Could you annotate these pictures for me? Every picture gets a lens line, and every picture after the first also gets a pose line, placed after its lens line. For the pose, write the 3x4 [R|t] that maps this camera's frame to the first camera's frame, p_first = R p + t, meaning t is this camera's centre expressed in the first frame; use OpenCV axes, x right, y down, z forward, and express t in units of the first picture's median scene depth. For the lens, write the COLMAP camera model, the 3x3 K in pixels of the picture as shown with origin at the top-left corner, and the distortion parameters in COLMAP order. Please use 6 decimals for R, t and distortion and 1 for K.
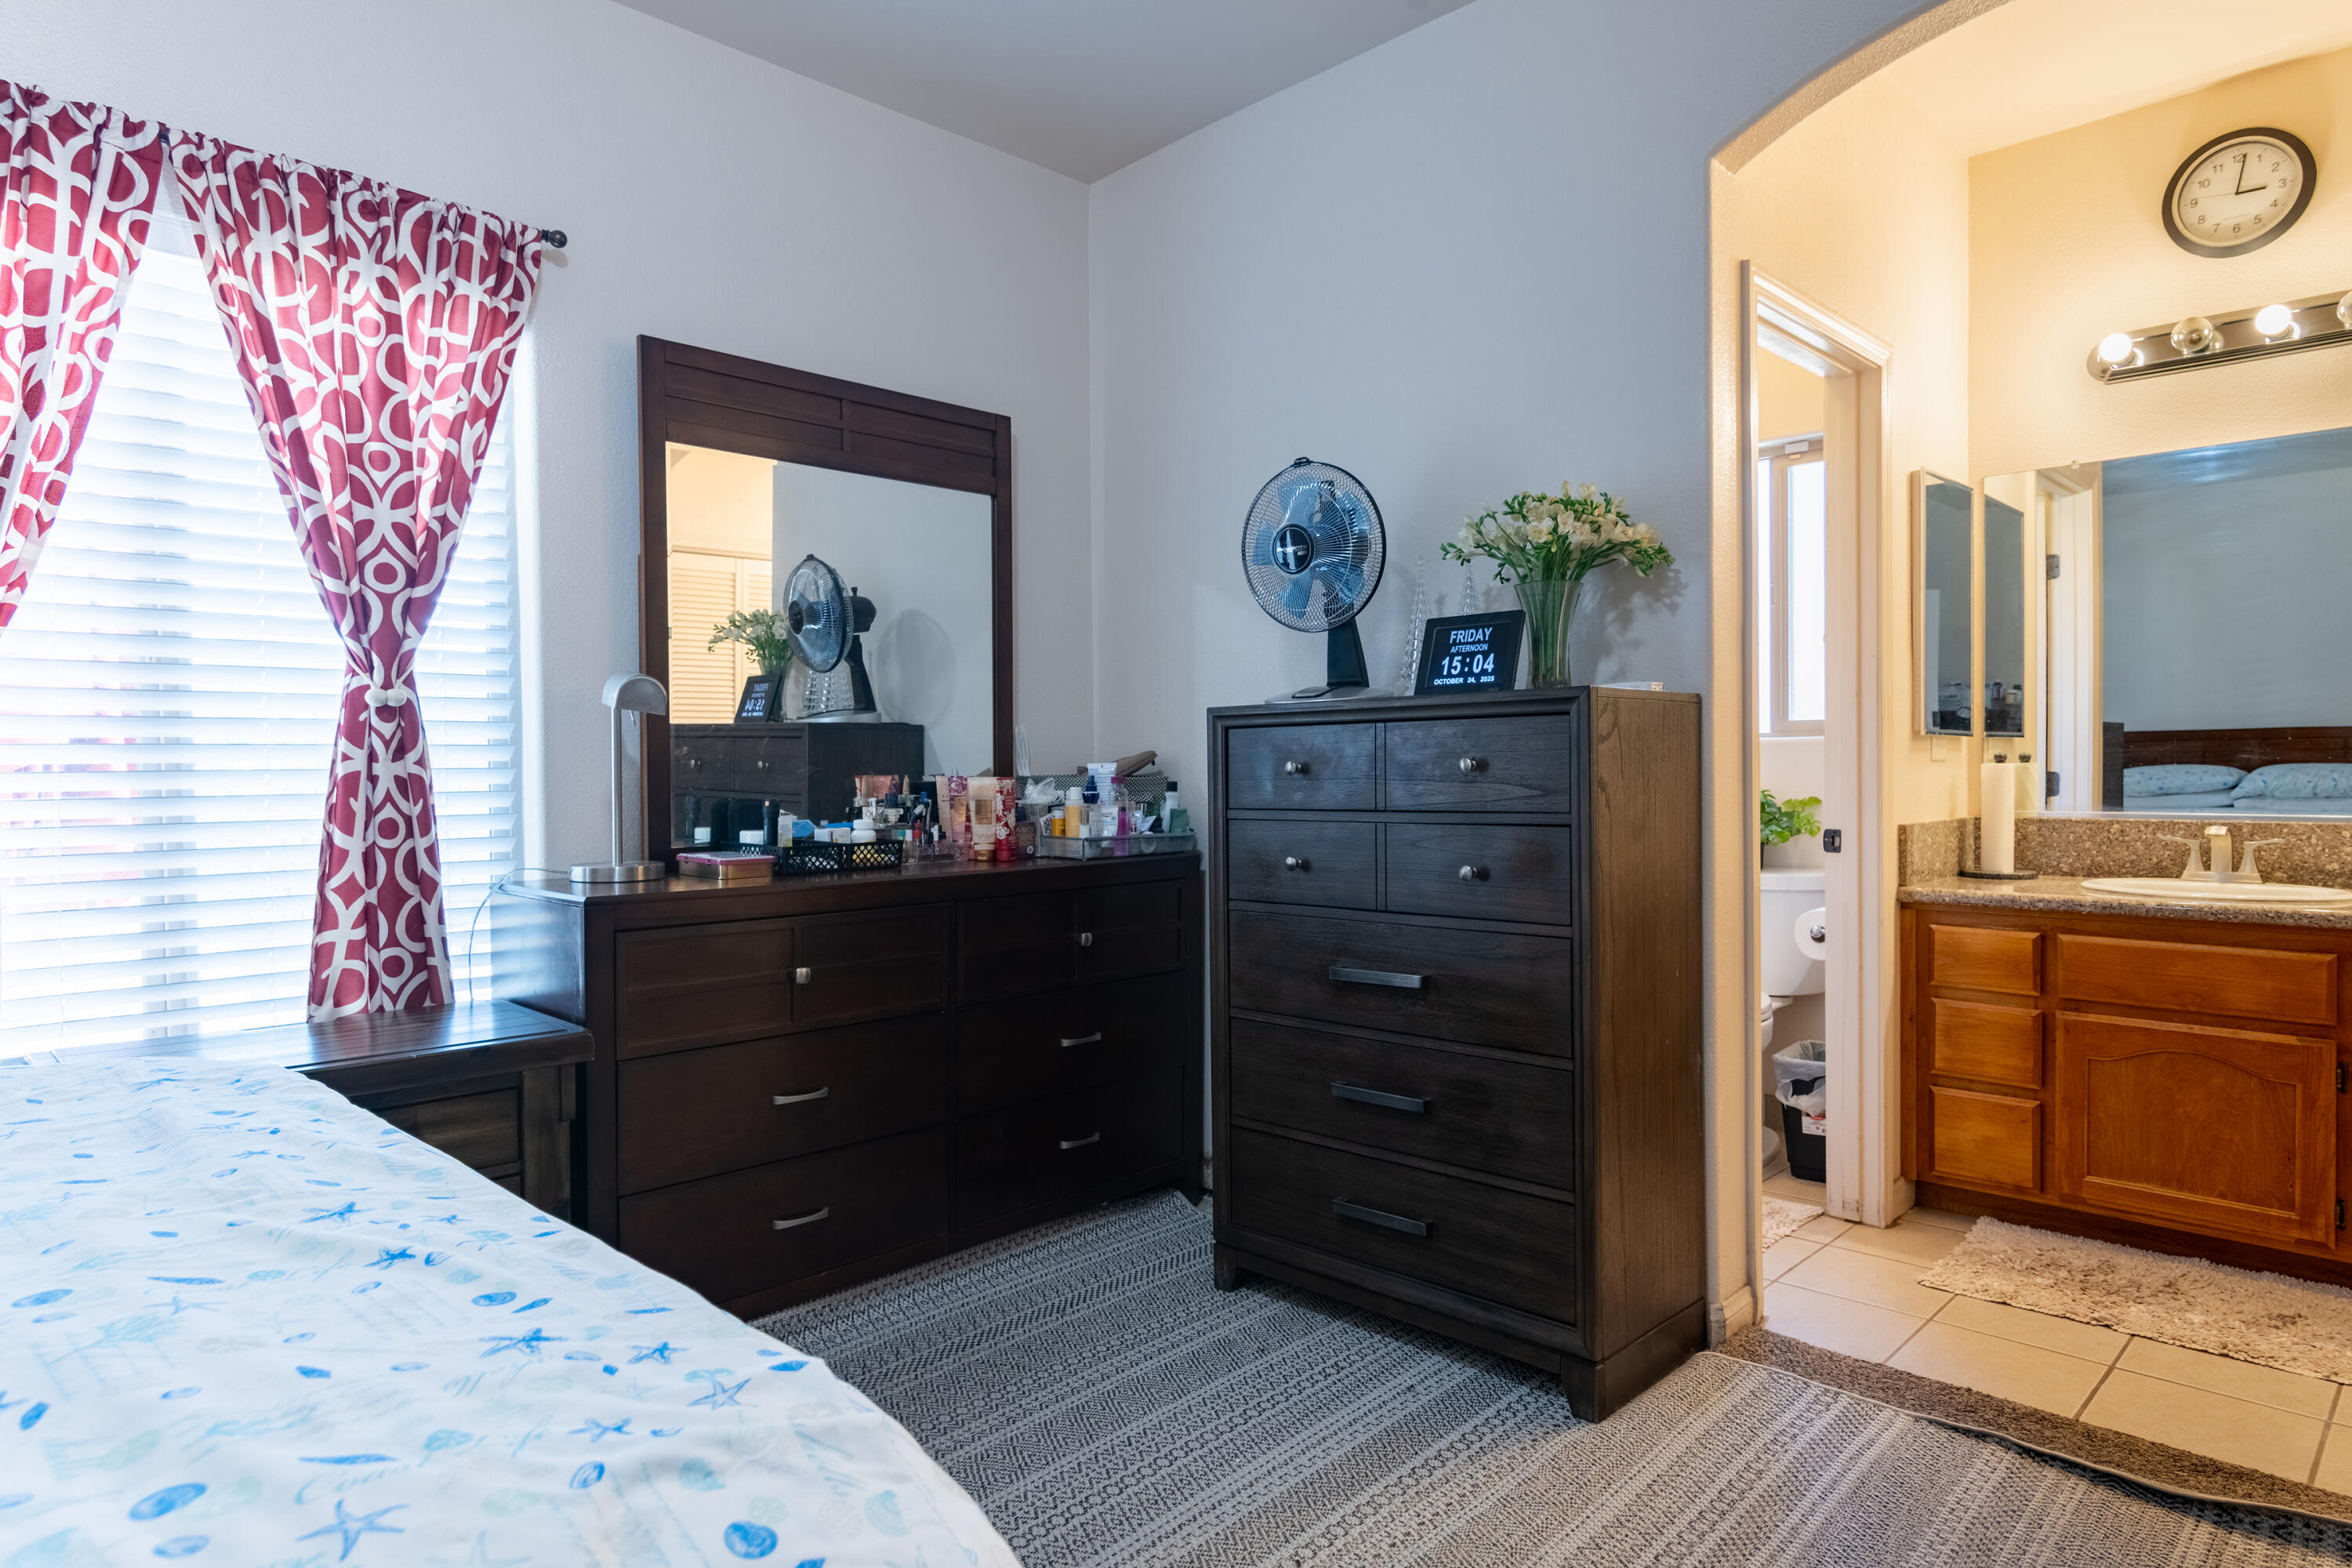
lens RADIAL K [[1349.0, 0, 1176.0], [0, 1349.0, 784.0], [0, 0, 1]] dist [0.005037, -0.001096]
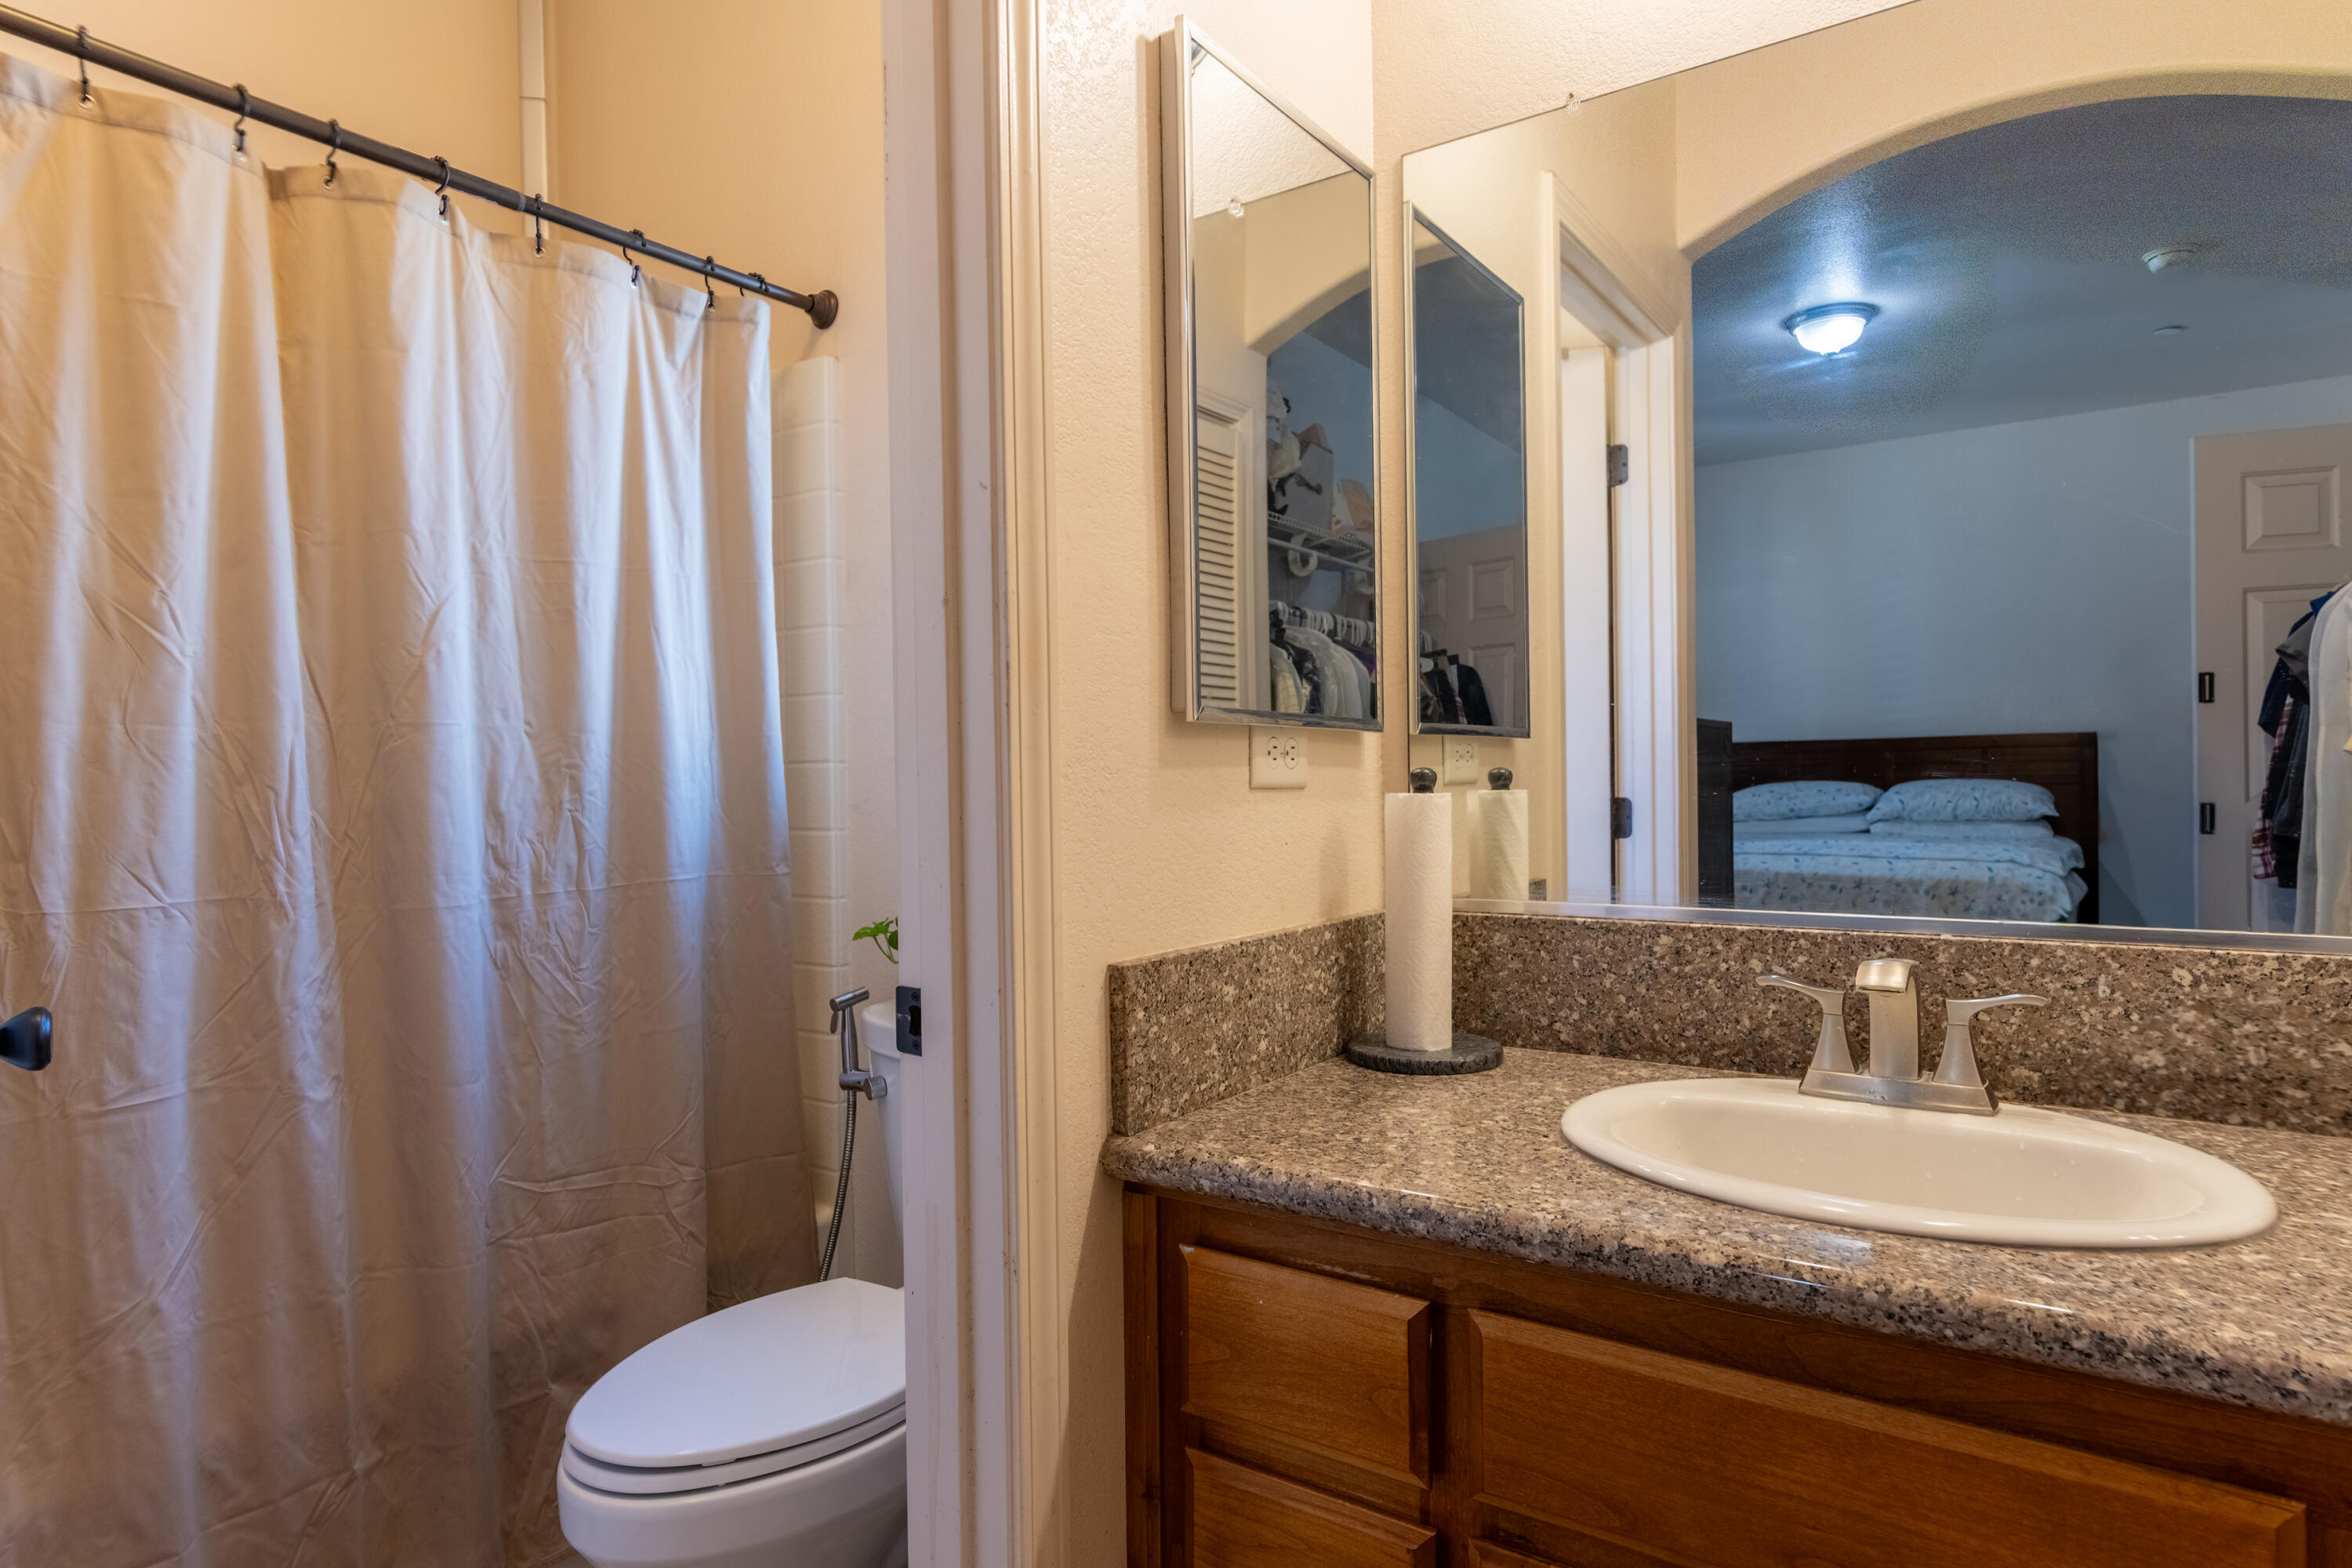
lens RADIAL K [[1328.9, 0, 1176.0], [0, 1328.9, 784.0], [0, 0, 1]] dist [0.005908, 0.000109]
pose [[0.981890, -0.003964, 0.189412, 0.484199], [0.006218, 0.999917, -0.011302, -0.014292], [-0.189351, 0.012275, 0.981833, 0.643484]]
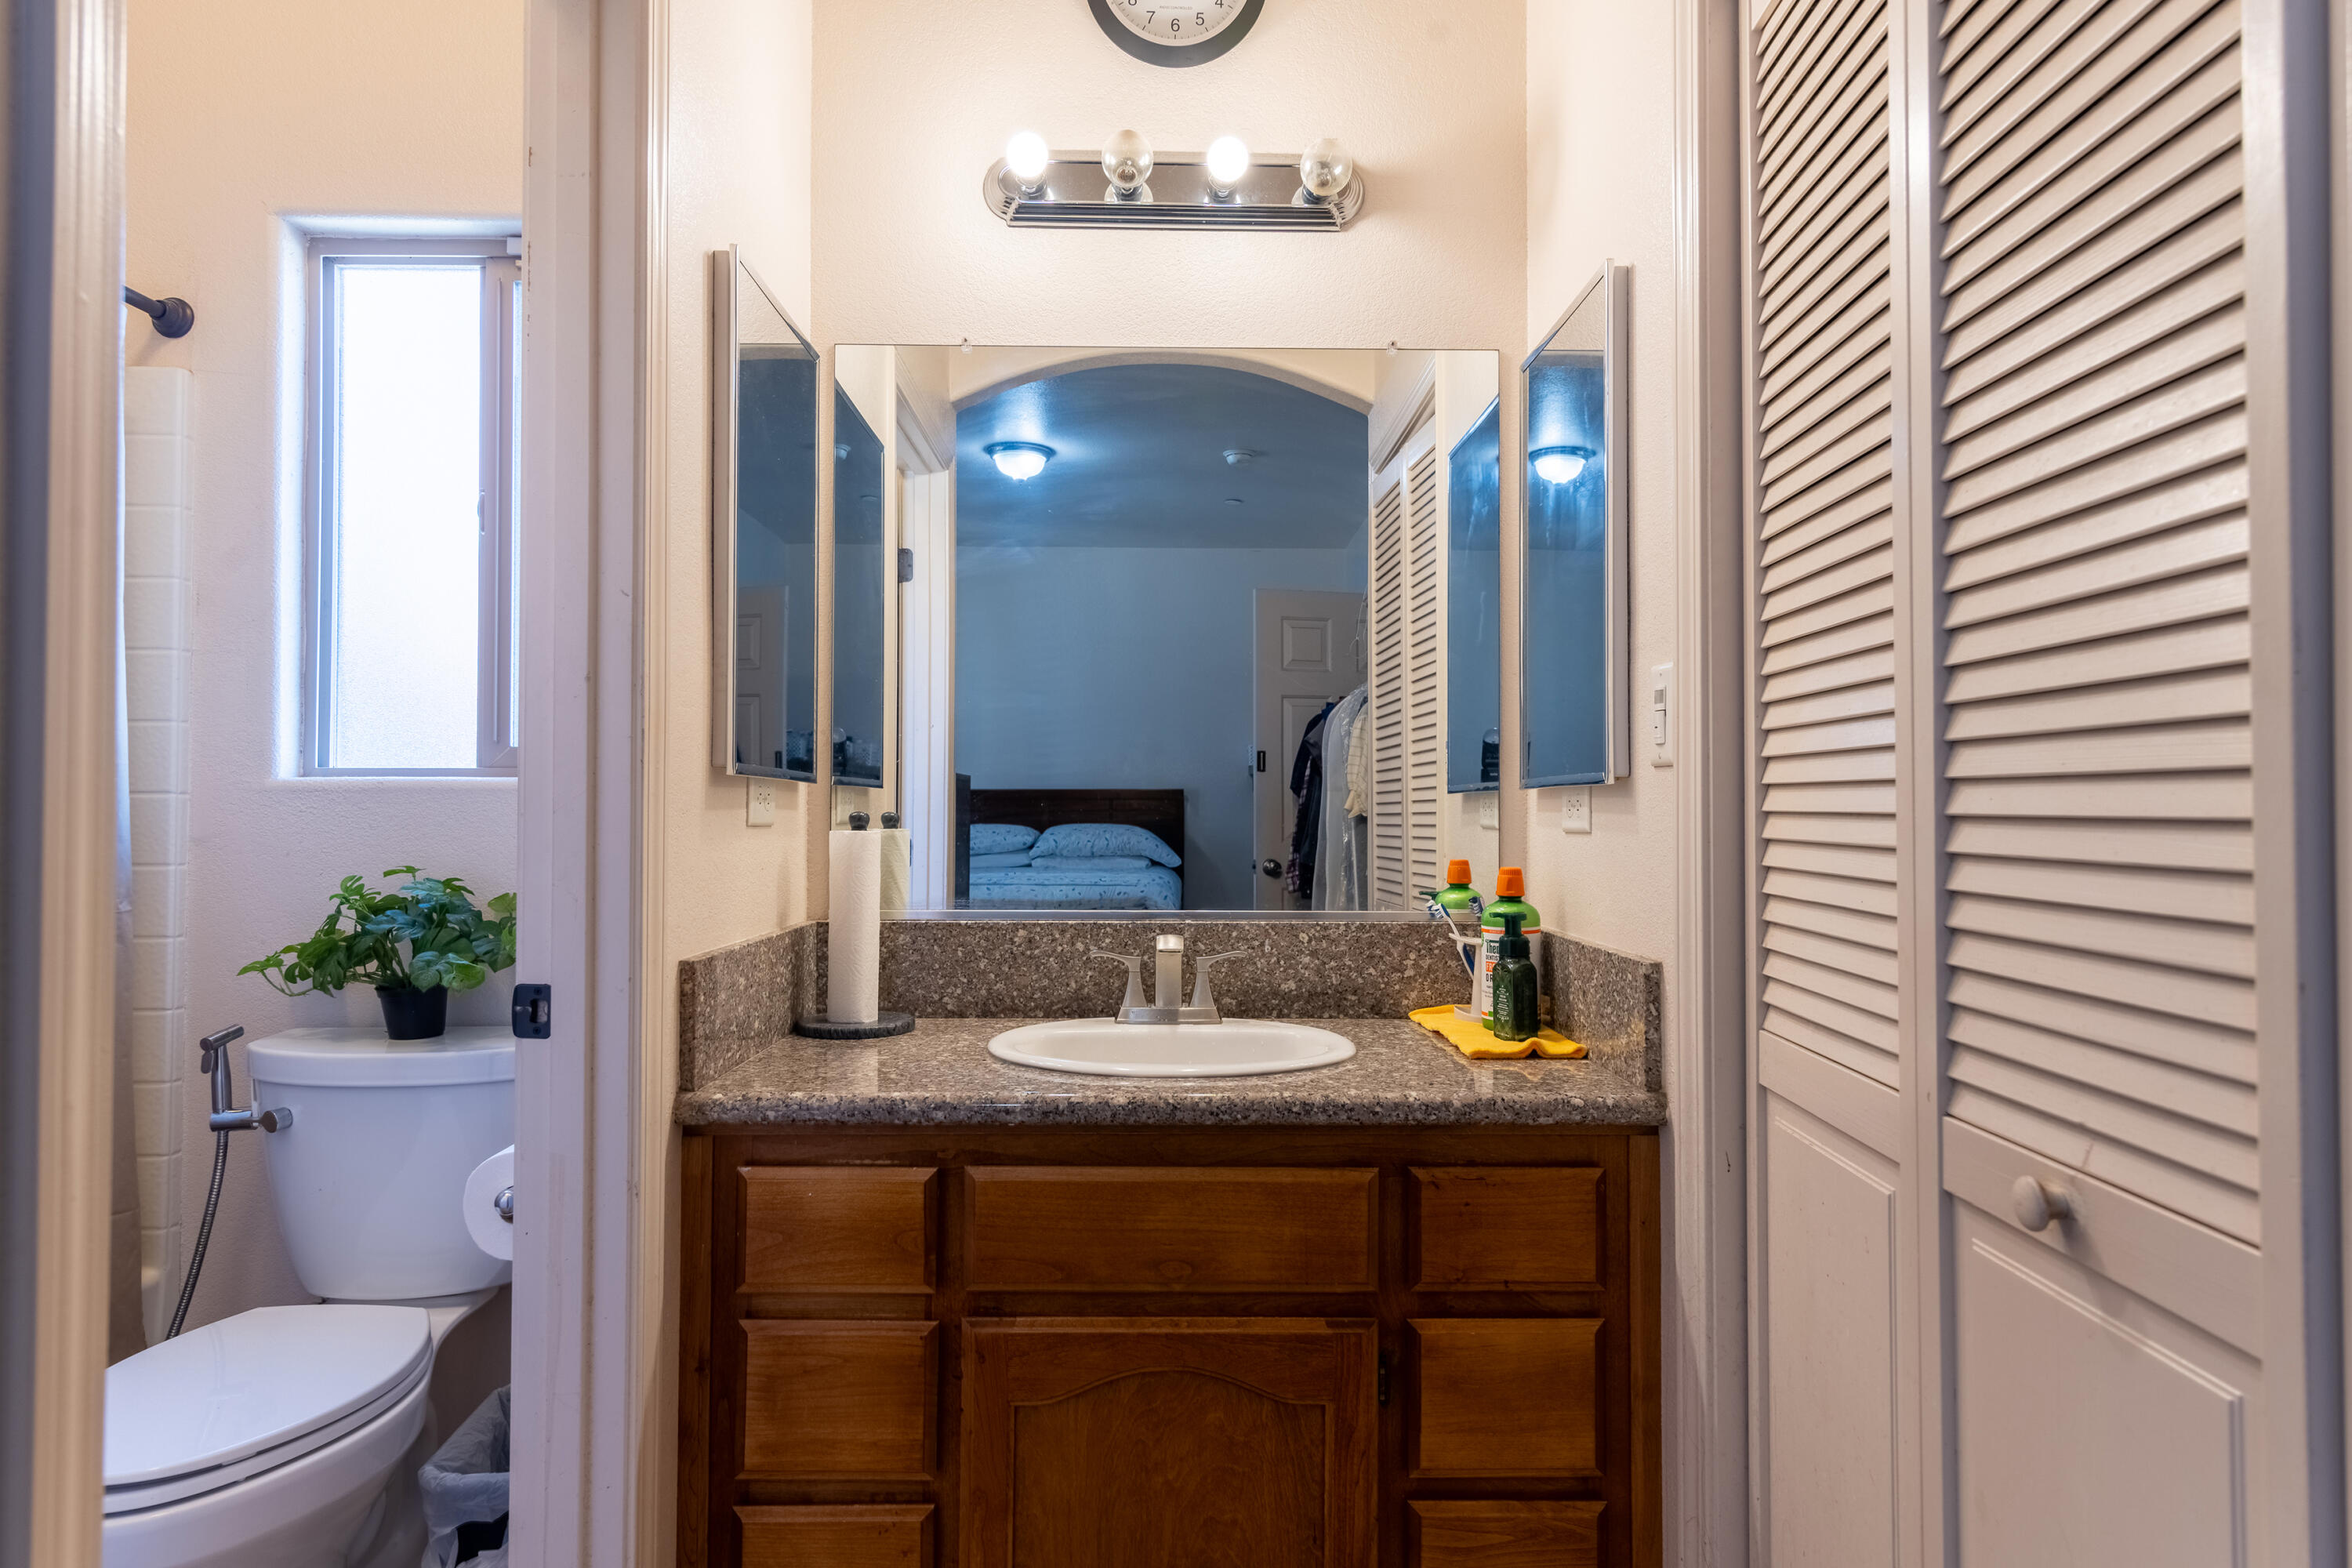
lens RADIAL K [[1323.4, 0, 1176.0], [0, 1323.4, 784.0], [0, 0, 1]] dist [-0.000446, 0.000351]
pose [[0.687937, 0.028323, 0.725217, 0.316227], [0.000188, 0.999231, -0.039202, -0.013387], [-0.725770, 0.027105, 0.687403, 0.553488]]
